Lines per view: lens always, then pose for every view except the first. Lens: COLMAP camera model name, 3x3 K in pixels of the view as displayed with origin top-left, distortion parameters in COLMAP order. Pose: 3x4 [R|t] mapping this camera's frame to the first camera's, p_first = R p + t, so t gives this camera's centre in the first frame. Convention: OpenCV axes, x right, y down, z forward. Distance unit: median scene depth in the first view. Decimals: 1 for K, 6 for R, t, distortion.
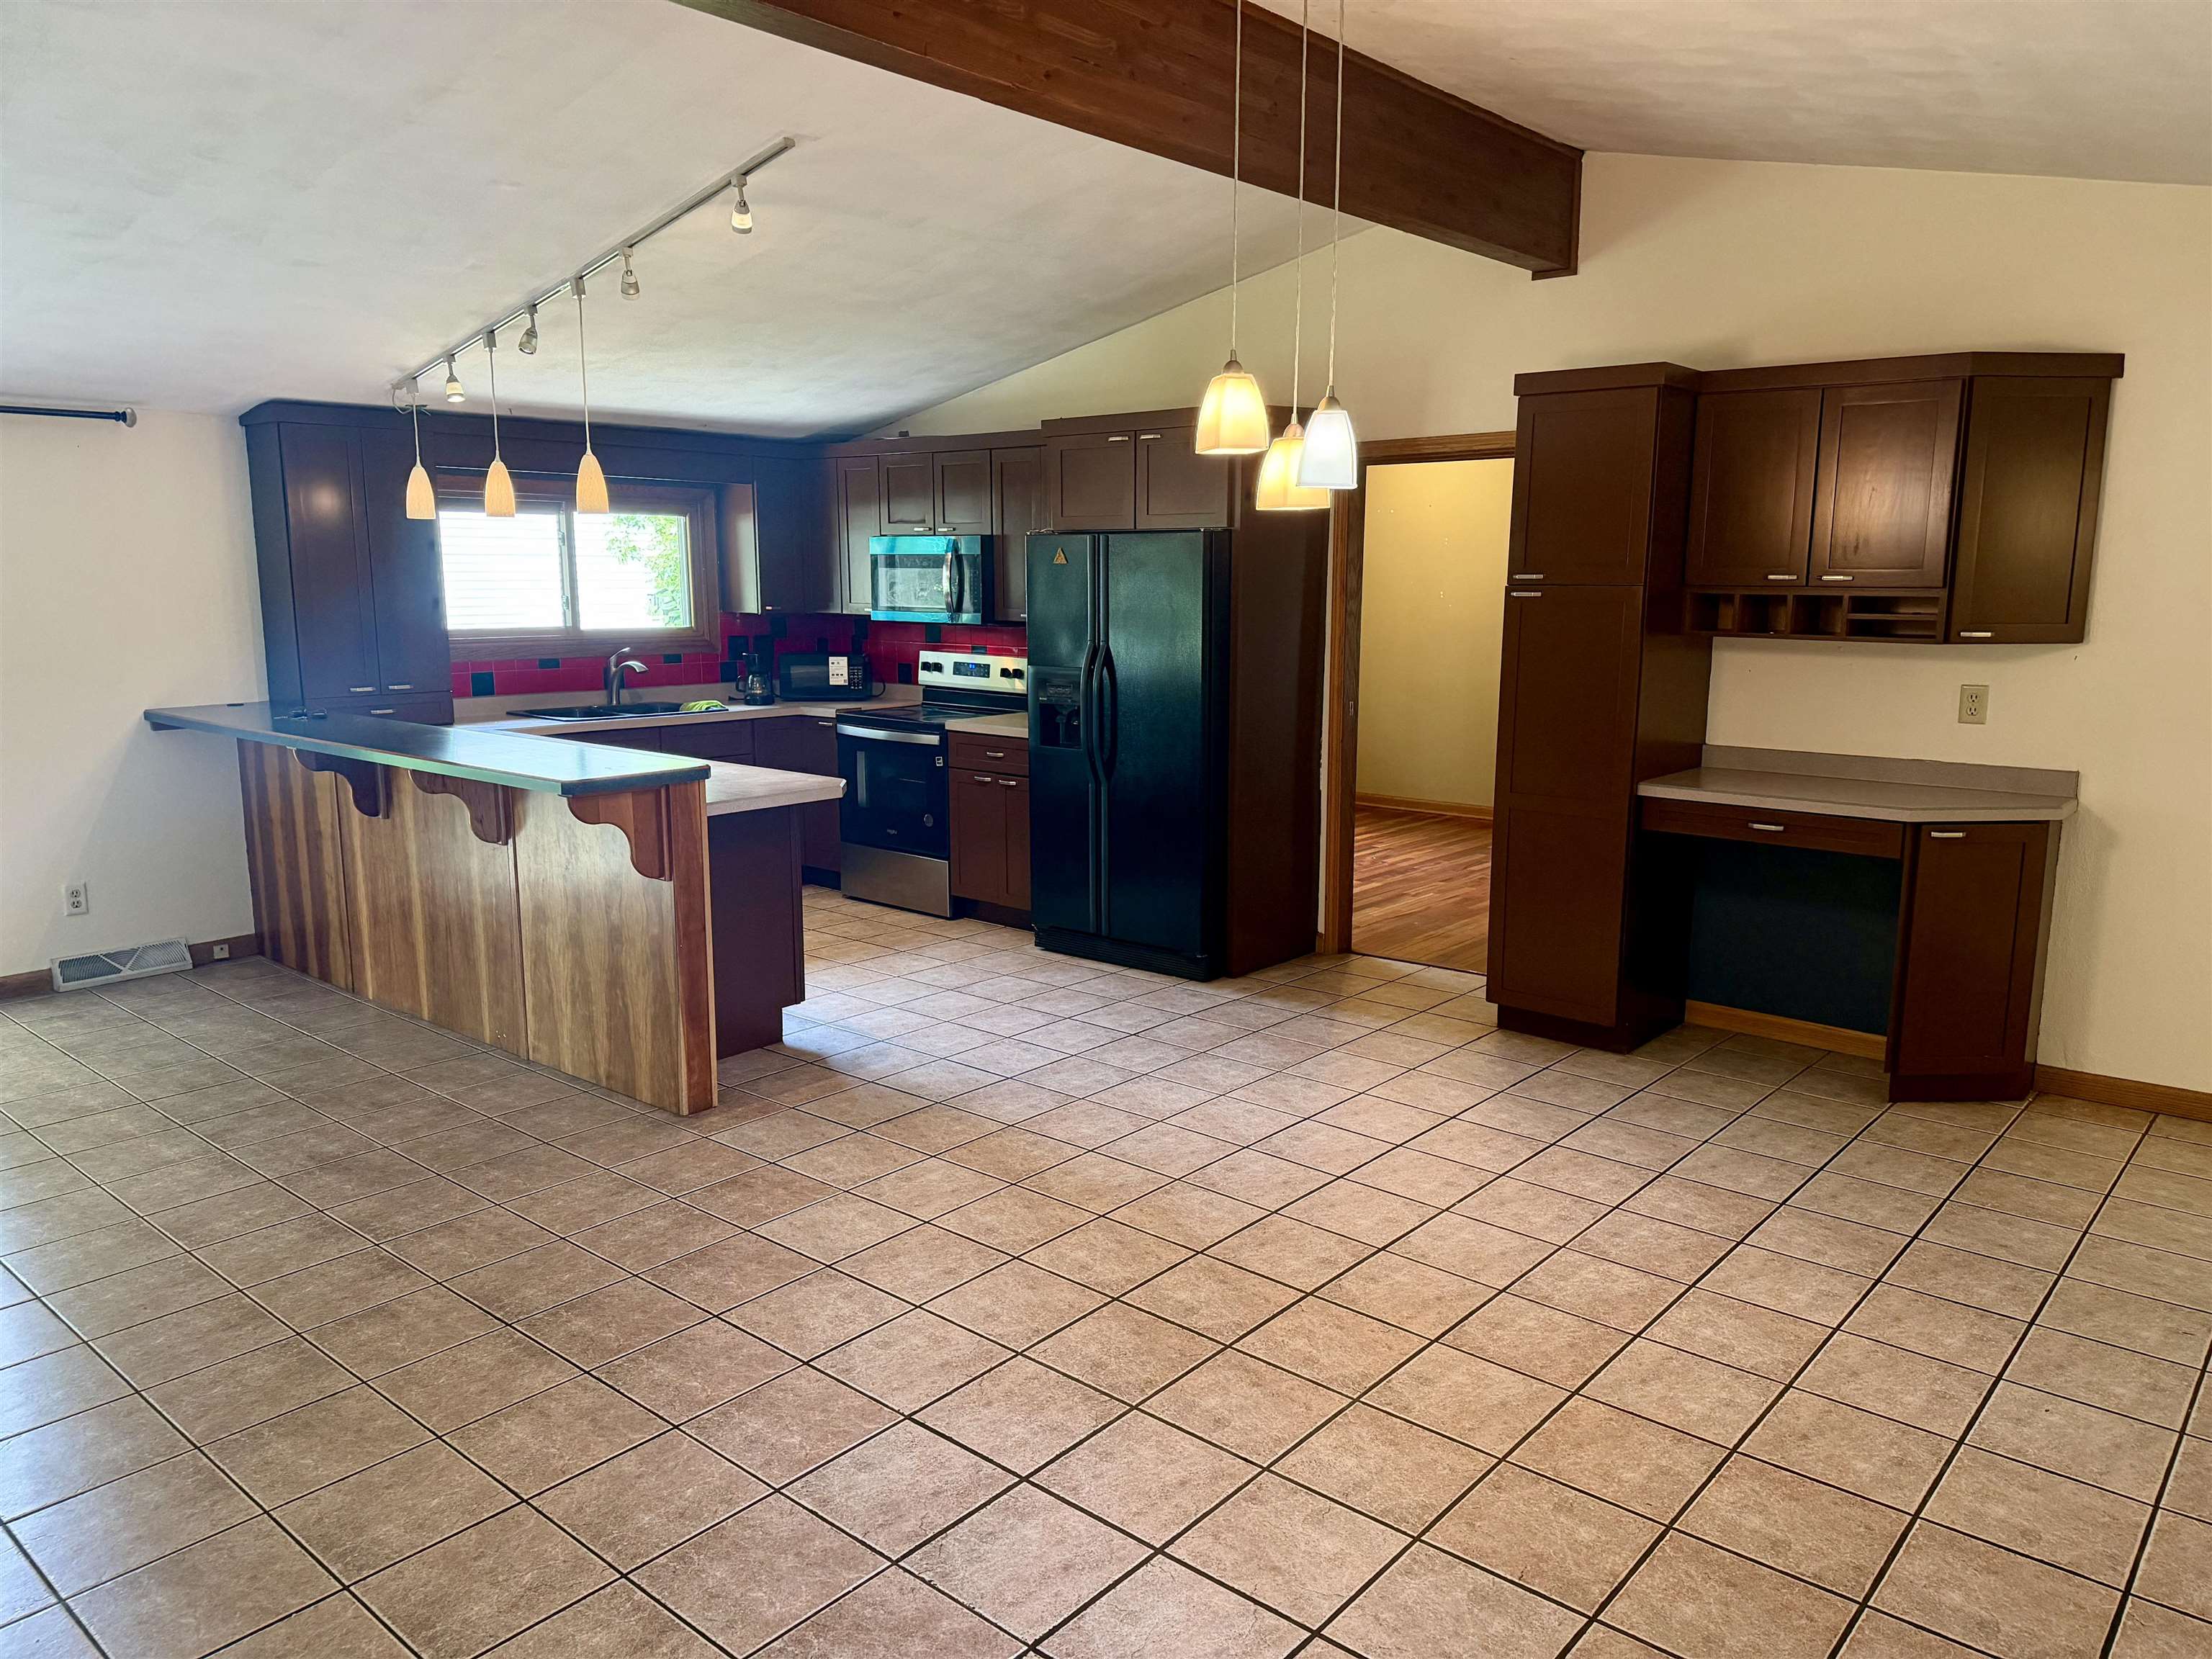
lens RADIAL K [[1535.1, 0, 1123.3], [0, 1535.1, 823.0], [0, 0, 1]] dist [0.073560, -0.095503]
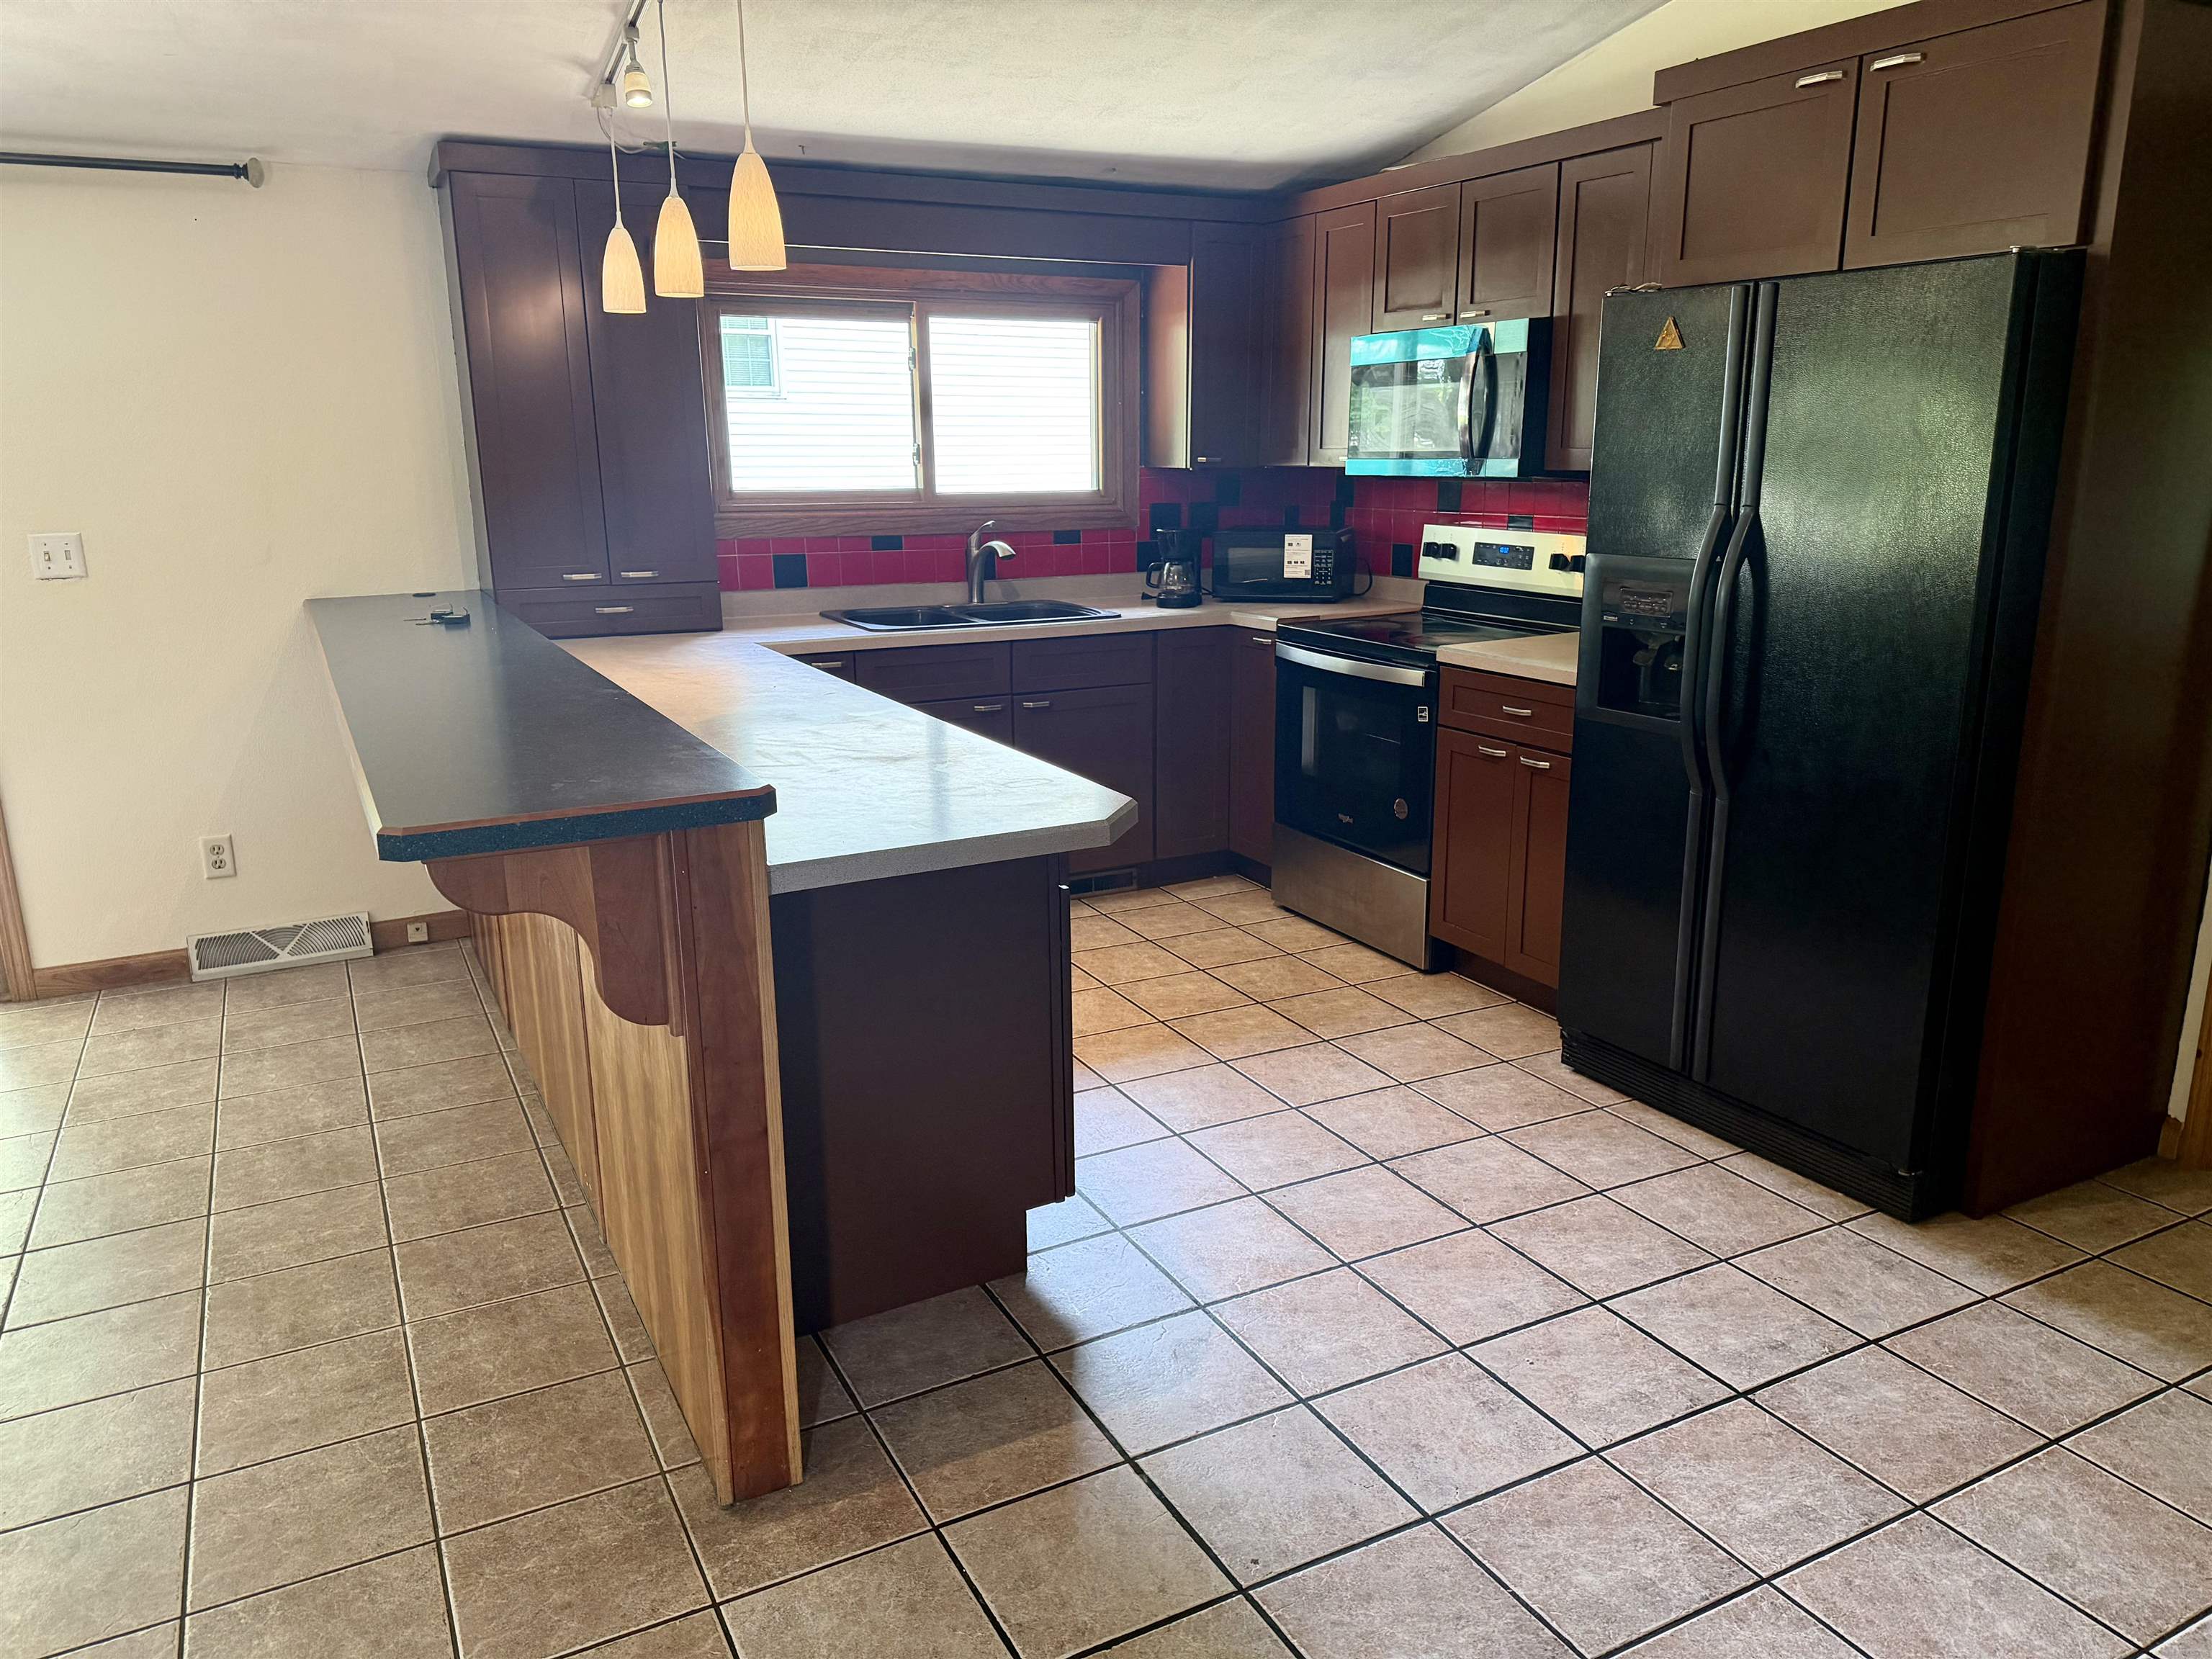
lens RADIAL K [[1535.1, 0, 1099.4], [0, 1535.1, 853.6], [0, 0, 1]] dist [0.073560, -0.095503]
pose [[0.924267, 0.086470, -0.371825, -0.009535], [-0.049508, 0.992934, 0.107850, -0.046175], [0.378523, -0.081274, 0.922017, 0.412366]]
